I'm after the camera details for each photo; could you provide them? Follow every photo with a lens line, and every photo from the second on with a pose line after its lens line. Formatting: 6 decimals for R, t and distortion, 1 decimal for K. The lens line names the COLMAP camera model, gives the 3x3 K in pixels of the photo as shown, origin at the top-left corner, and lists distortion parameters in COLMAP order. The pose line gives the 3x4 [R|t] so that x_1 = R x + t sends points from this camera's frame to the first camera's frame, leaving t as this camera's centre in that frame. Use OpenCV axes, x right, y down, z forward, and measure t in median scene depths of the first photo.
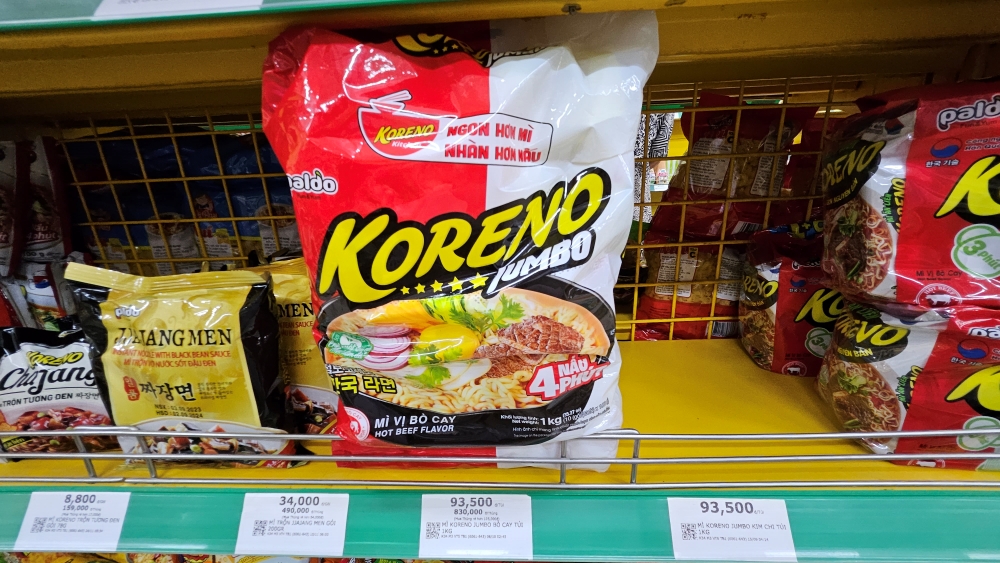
lens RADIAL K [[394.4, 0, 506.7], [0, 394.4, 282.2], [0, 0, 1]] dist [-0.003900, 0.000452]
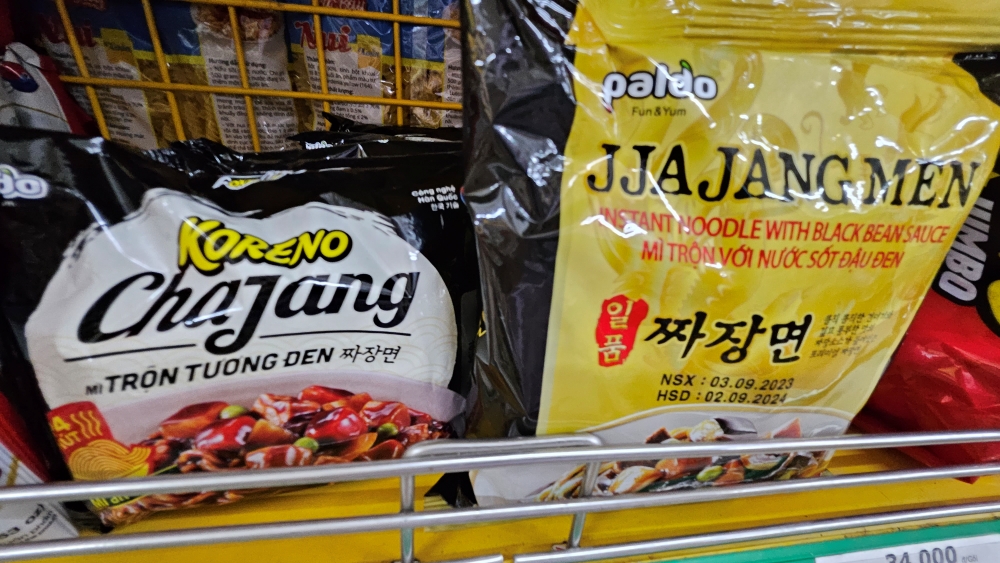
lens RADIAL K [[394.4, 0, 497.7], [0, 394.4, 287.4], [0, 0, 1]] dist [-0.003900, 0.000452]
pose [[0.976531, 0.017111, 0.214696, -1.053820], [-0.048297, 0.988849, 0.140870, 0.176934], [-0.209891, -0.147933, 0.966469, 0.651461]]
